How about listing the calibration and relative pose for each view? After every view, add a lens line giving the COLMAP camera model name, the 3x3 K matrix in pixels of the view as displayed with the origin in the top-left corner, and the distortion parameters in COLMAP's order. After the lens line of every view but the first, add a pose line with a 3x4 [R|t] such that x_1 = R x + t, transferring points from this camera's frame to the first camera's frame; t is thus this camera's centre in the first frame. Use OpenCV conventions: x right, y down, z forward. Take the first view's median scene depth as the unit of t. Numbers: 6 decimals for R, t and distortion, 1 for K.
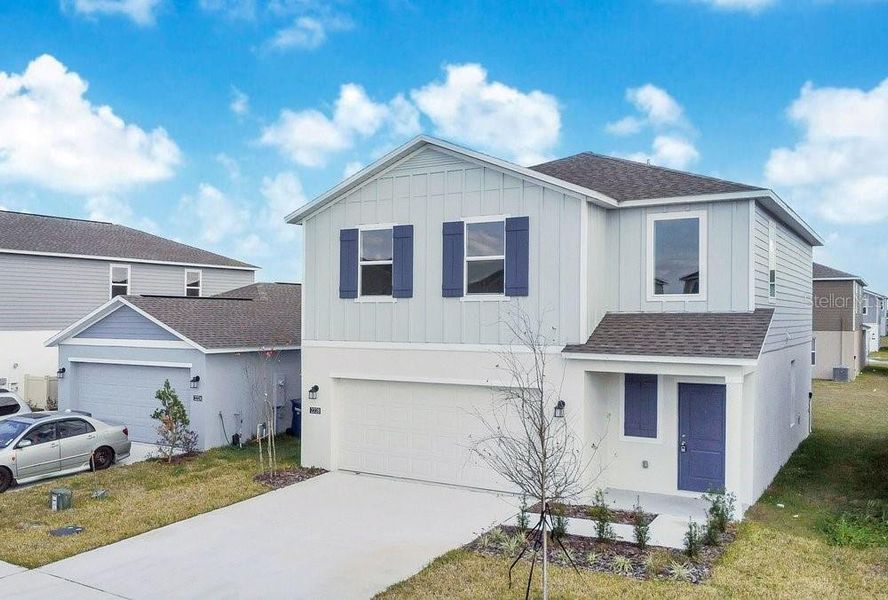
lens RADIAL K [[790.8, 0, 443.4], [0, 790.8, 314.1], [0, 0, 1]] dist [0.002375, -0.000386]
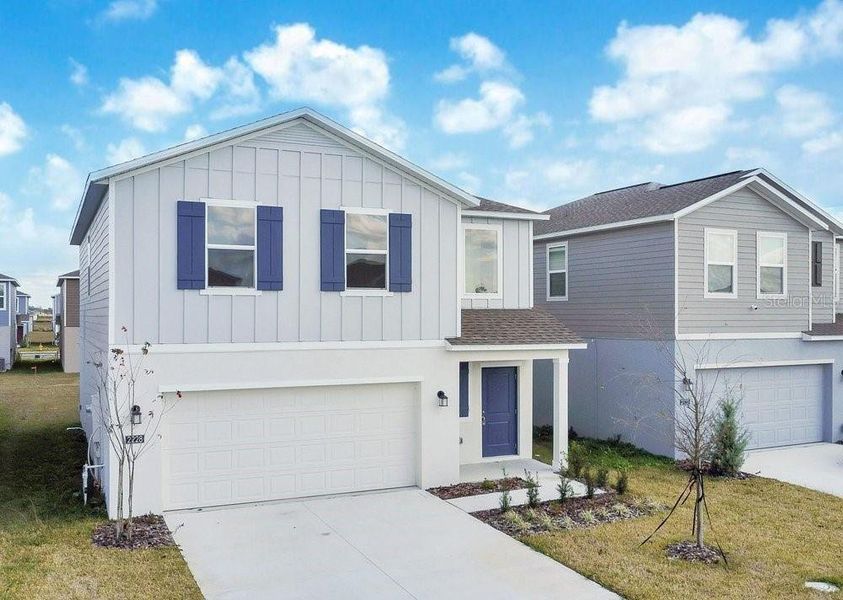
lens RADIAL K [[764.8, 0, 421.5], [0, 764.8, 300.0], [0, 0, 1]] dist [0.000093, -0.000658]
pose [[0.554111, 0.010564, 0.832376, -0.689873], [-0.000817, 0.999926, -0.012146, -0.000283], [-0.832442, 0.006050, 0.554079, 0.426706]]
